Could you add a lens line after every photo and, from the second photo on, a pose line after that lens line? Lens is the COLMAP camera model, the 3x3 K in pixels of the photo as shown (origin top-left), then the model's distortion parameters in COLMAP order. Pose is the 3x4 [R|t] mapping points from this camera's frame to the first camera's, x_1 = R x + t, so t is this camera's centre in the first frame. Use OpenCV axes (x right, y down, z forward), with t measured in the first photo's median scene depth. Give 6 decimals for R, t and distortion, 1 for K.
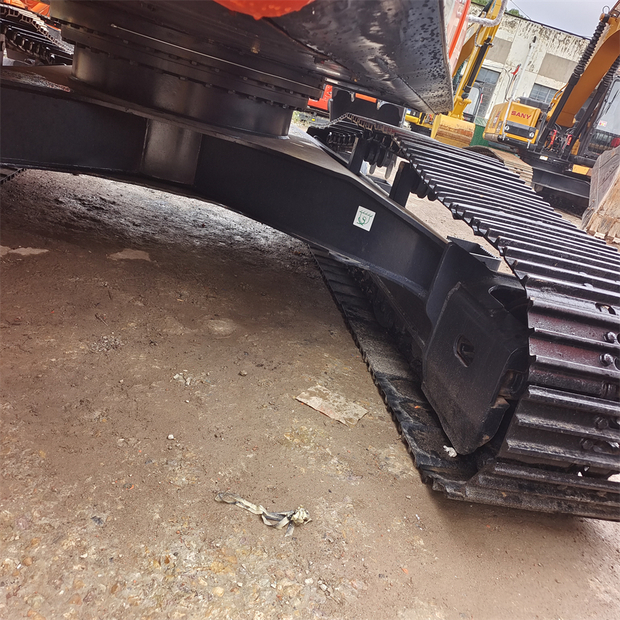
lens RADIAL K [[559.9, 0, 315.1], [0, 559.9, 312.2], [0, 0, 1]] dist [0.035400, -0.006310]
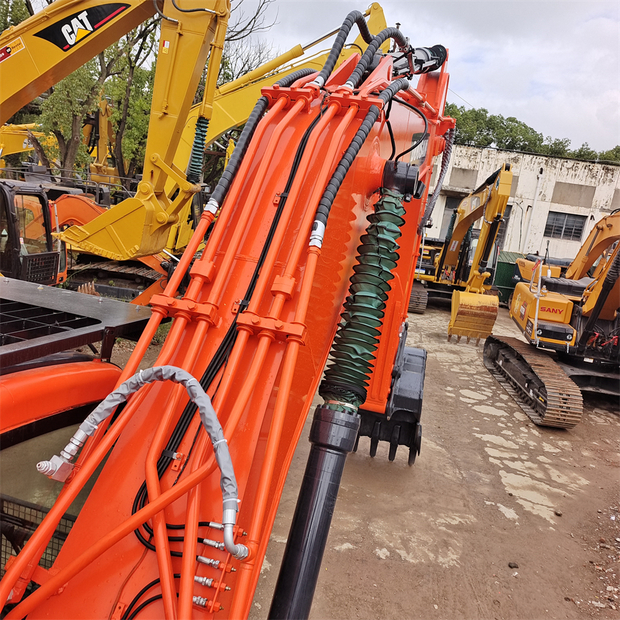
lens RADIAL K [[559.9, 0, 315.1], [0, 559.9, 312.2], [0, 0, 1]] dist [0.035400, -0.006310]
pose [[0.990862, -0.124225, -0.052542, 0.199979], [0.114288, 0.980142, -0.162047, -1.178877], [0.071629, 0.154561, 0.985383, 0.478038]]
